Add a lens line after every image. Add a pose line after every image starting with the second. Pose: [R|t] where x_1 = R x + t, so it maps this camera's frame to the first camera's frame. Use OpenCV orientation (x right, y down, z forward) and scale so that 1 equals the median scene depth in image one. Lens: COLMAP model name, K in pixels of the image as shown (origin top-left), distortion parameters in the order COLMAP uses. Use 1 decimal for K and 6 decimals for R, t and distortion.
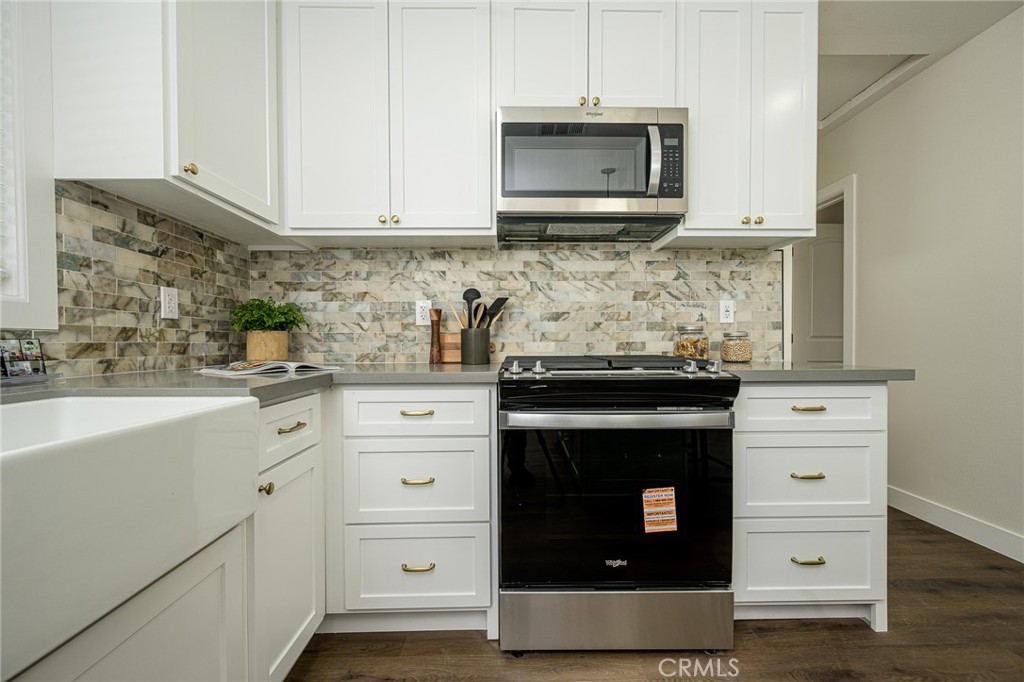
lens RADIAL K [[401.5, 0, 513.7], [0, 401.5, 346.4], [0, 0, 1]] dist [0.000580, -0.000199]
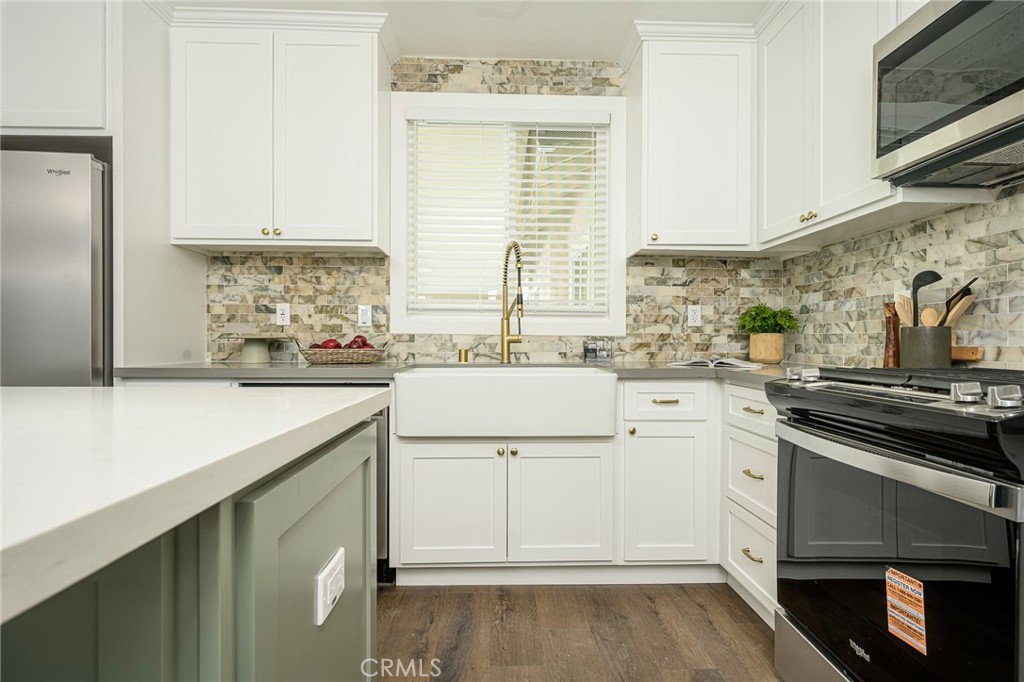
lens RADIAL K [[526.7, 0, 514.5], [0, 526.7, 346.4], [0, 0, 1]] dist [-0.002818, 0.000334]
pose [[0.019522, 0.015370, -0.999691, 1.114977], [-0.014632, 0.999779, 0.015086, -0.016598], [0.999702, 0.014333, 0.019742, 0.326298]]
